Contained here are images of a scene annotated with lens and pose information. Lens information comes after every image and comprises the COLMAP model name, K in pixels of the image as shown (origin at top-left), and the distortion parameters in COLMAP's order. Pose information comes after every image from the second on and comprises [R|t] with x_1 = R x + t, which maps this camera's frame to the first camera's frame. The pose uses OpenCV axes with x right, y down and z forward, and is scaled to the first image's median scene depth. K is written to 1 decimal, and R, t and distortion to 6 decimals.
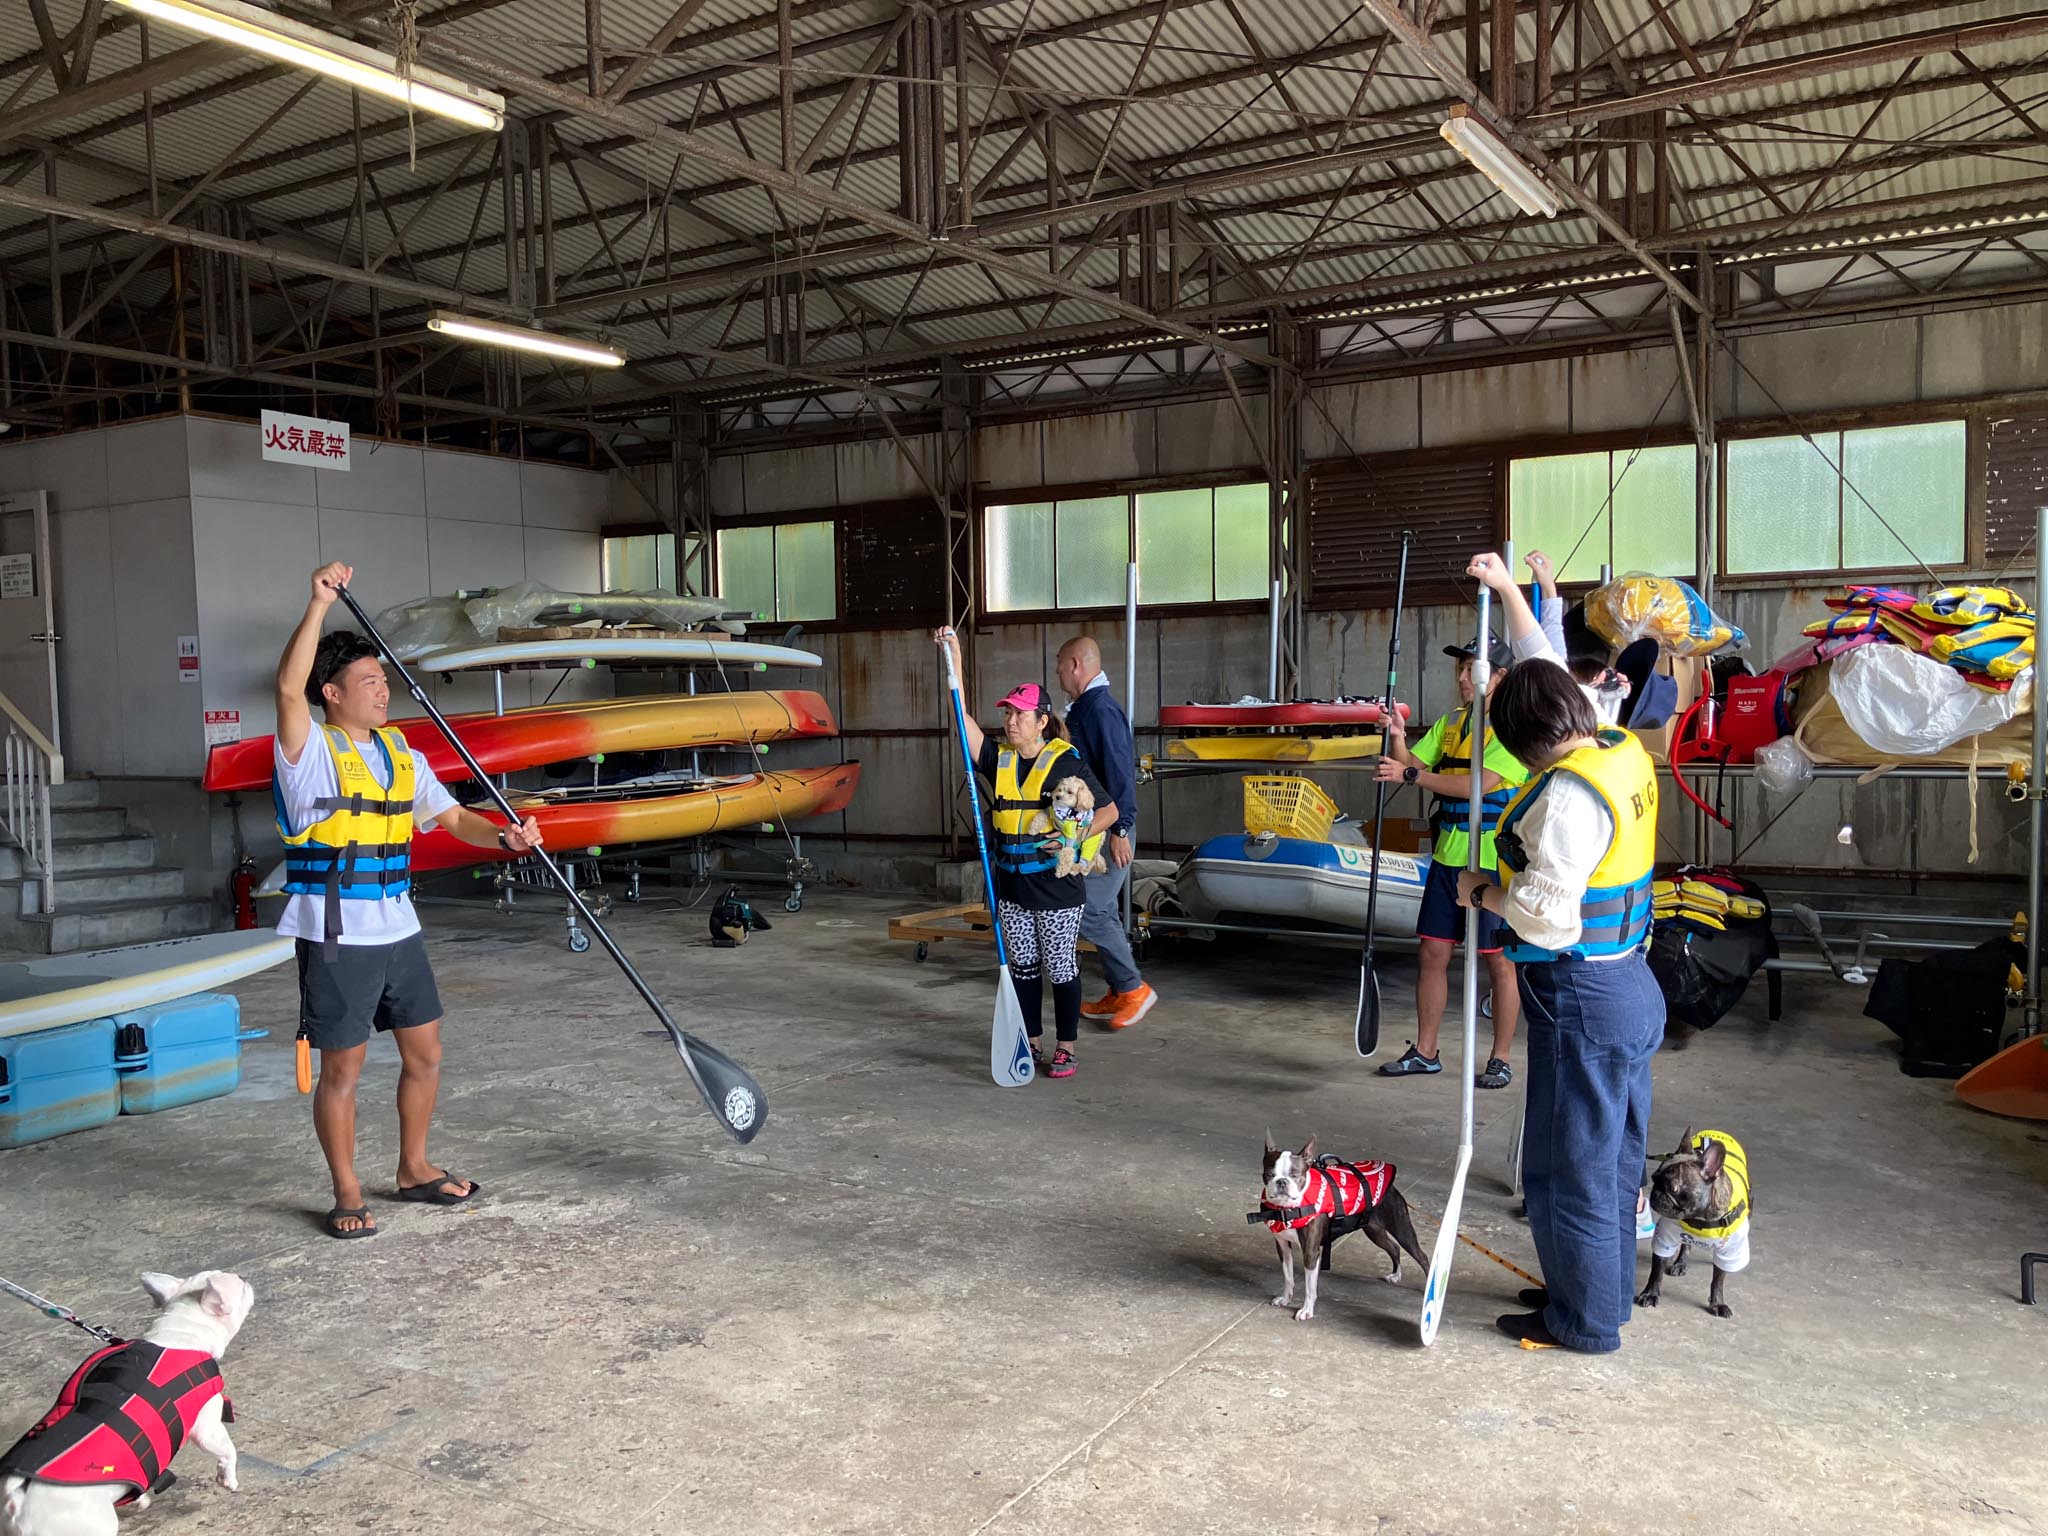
lens RADIAL K [[1681.2, 0, 1019.2], [0, 1681.2, 783.4], [0, 0, 1]] dist [0.026068, -0.007114]
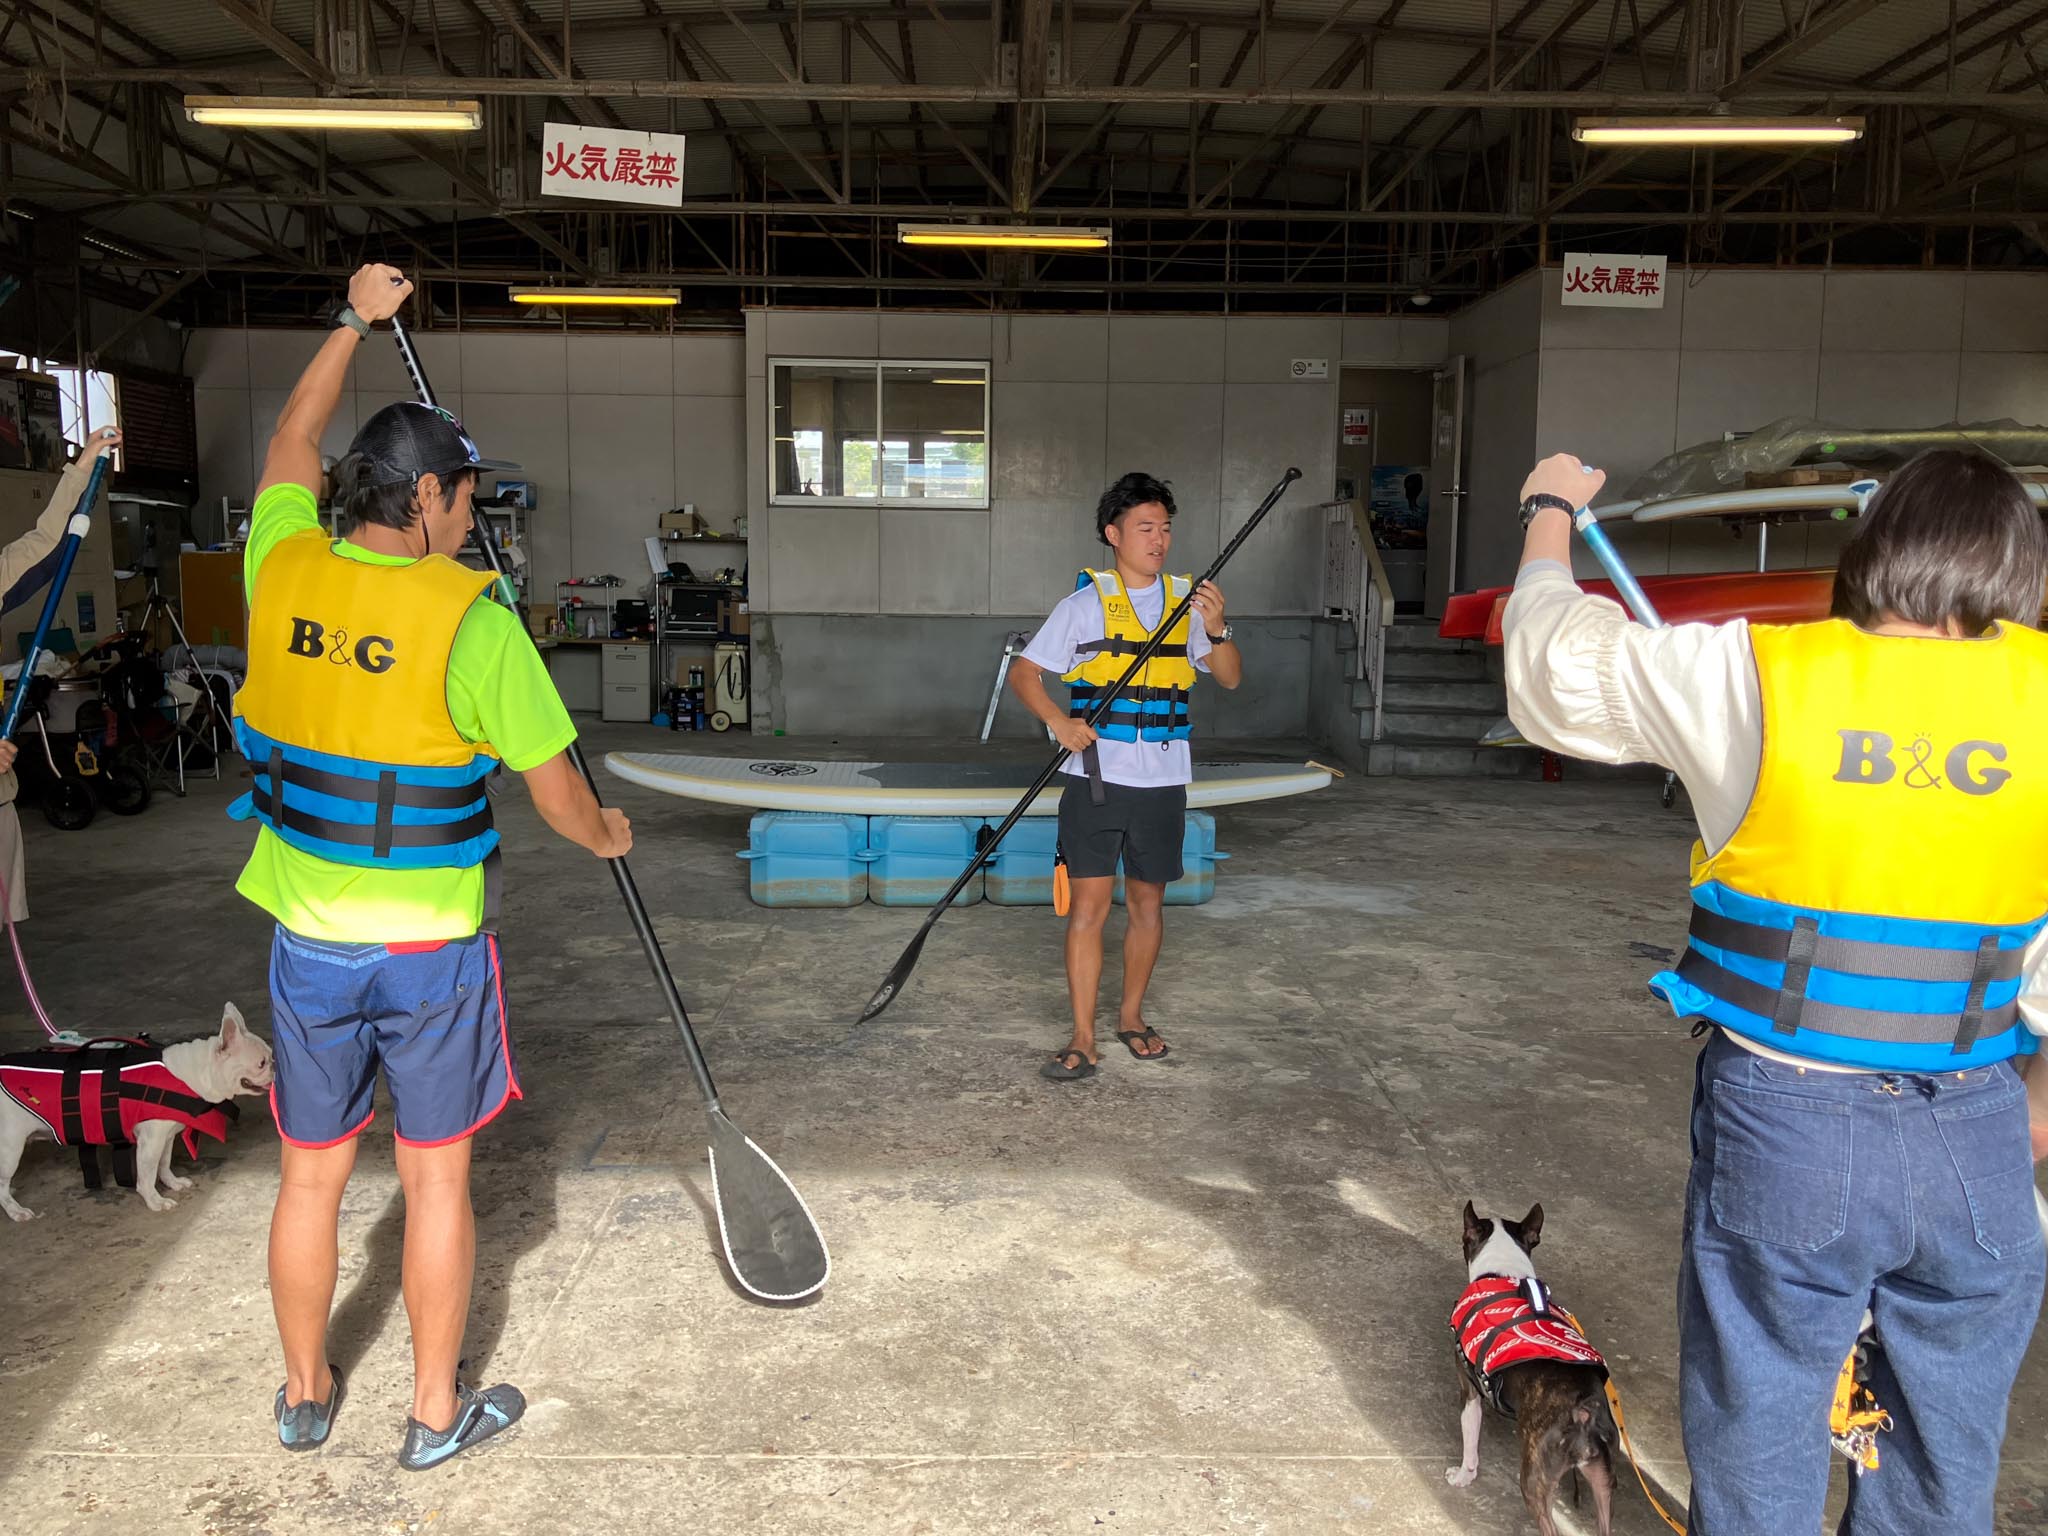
lens RADIAL K [[1653.9, 0, 1018.5], [0, 1653.9, 797.1], [0, 0, 1]] dist [0.126089, -0.366423]
pose [[0.528656, 0.139578, -0.837282, 0.233998], [-0.064604, 0.990143, 0.124270, -0.008502], [0.846374, -0.011604, 0.532462, 0.207687]]
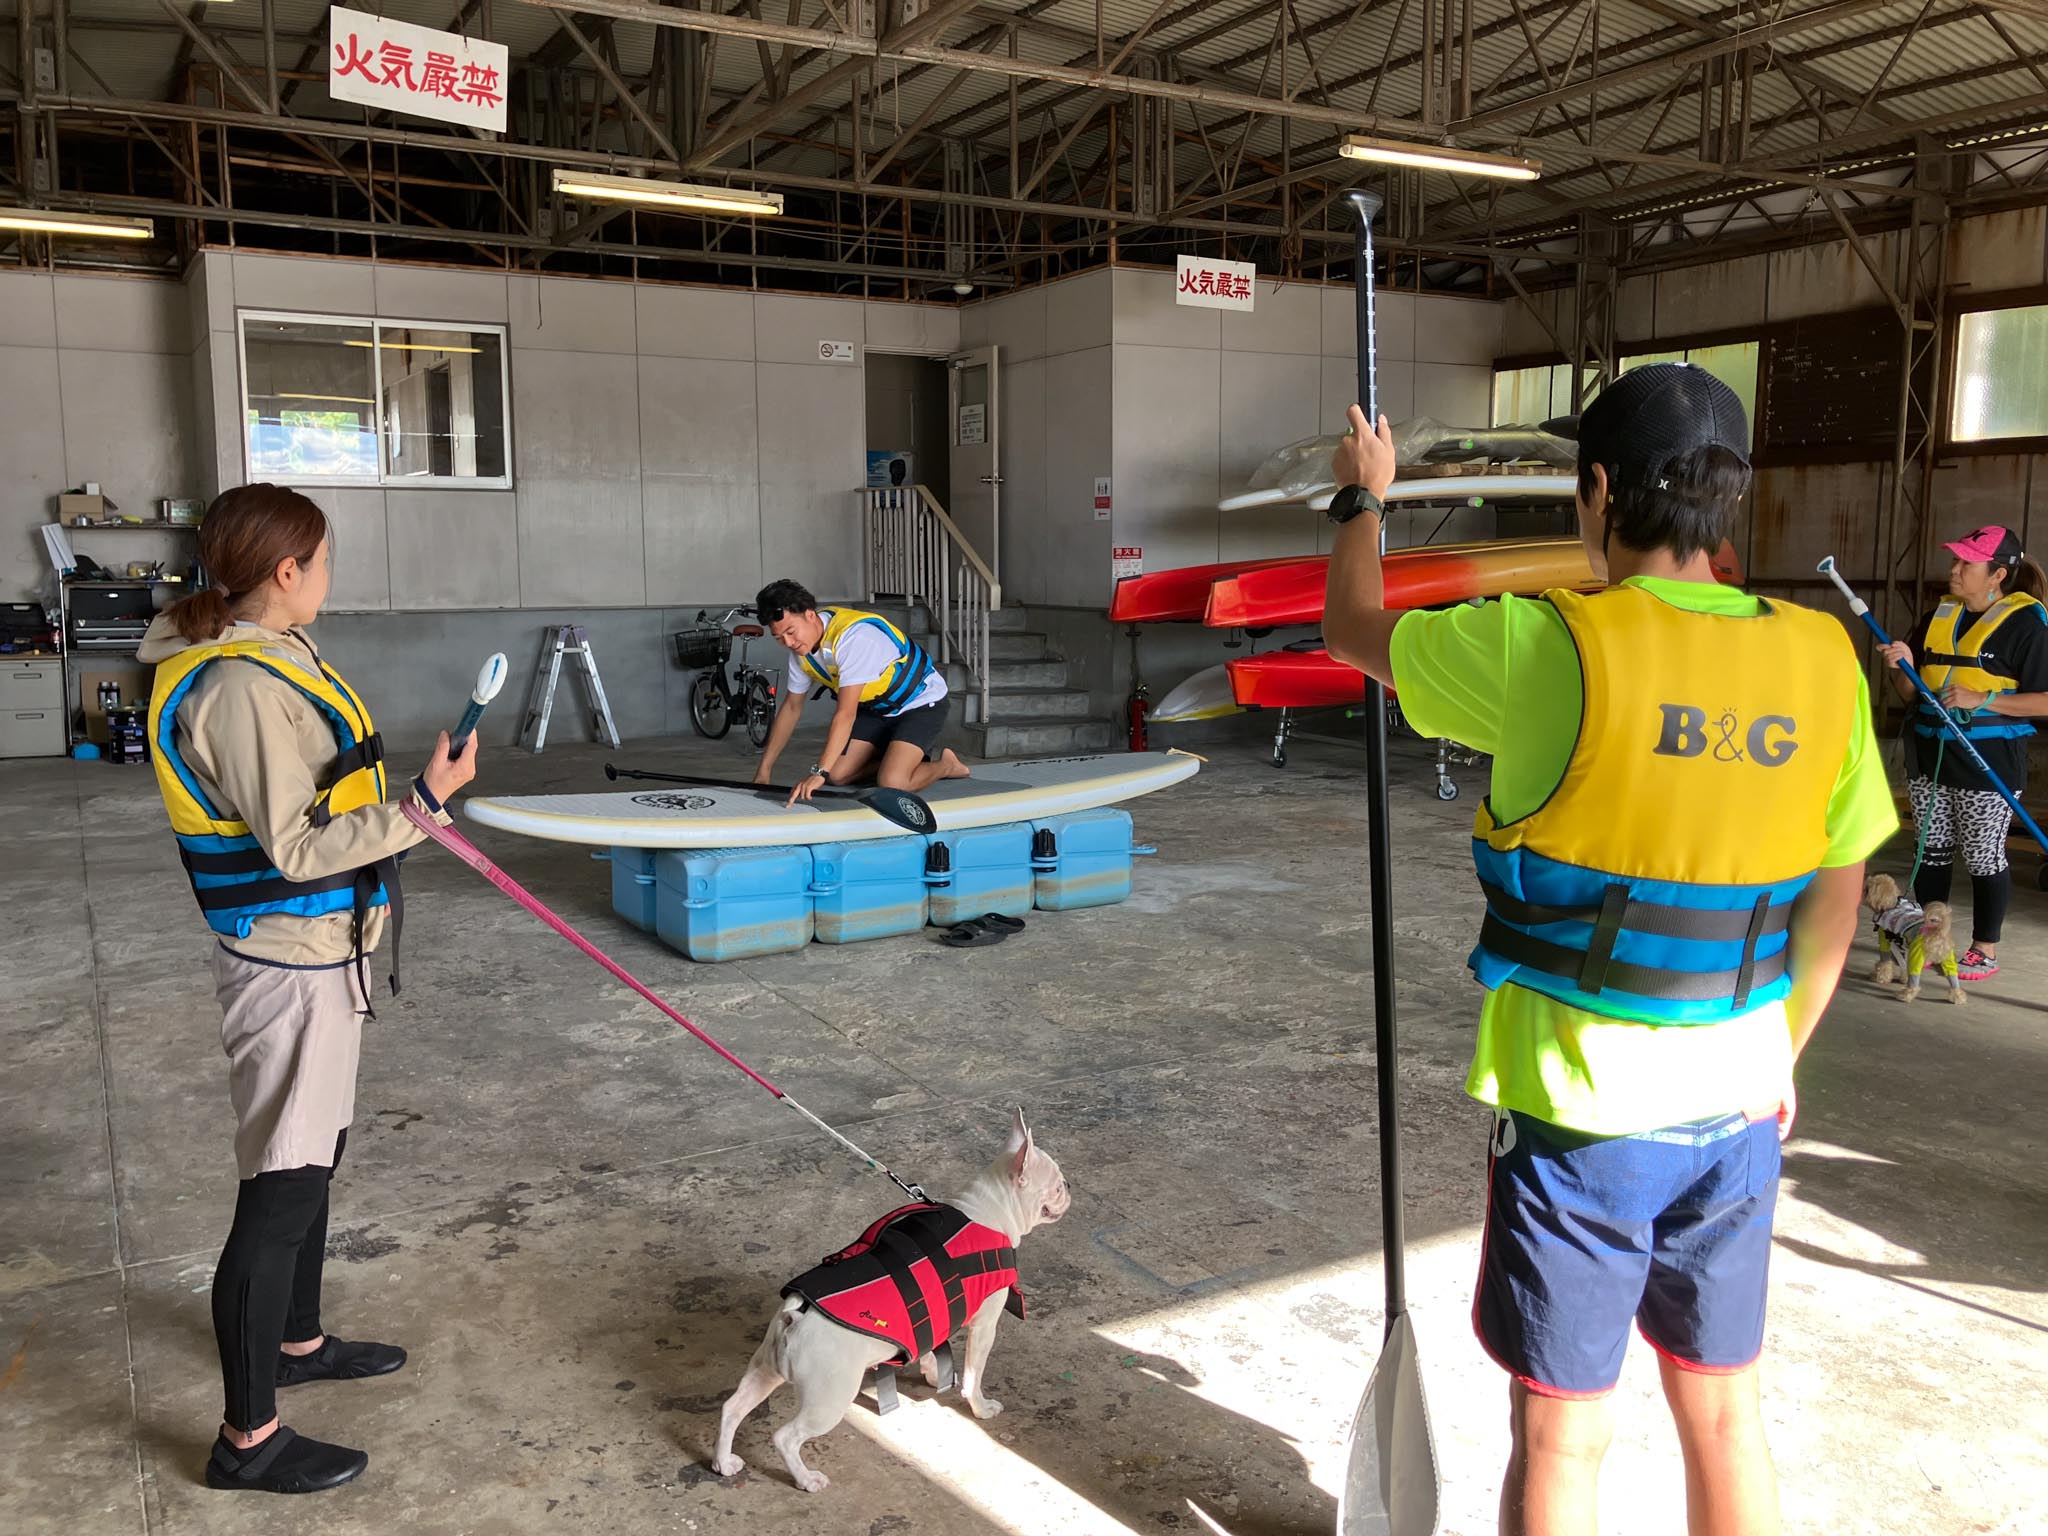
lens RADIAL K [[1666.7, 0, 983.0], [0, 1666.7, 767.9], [0, 0, 1]] dist [0.052048, -0.076654]
pose [[0.865710, 0.081141, -0.493925, -0.016744], [-0.039333, 0.994750, 0.094476, 0.000340], [0.498998, -0.062362, 0.864357, 0.027466]]
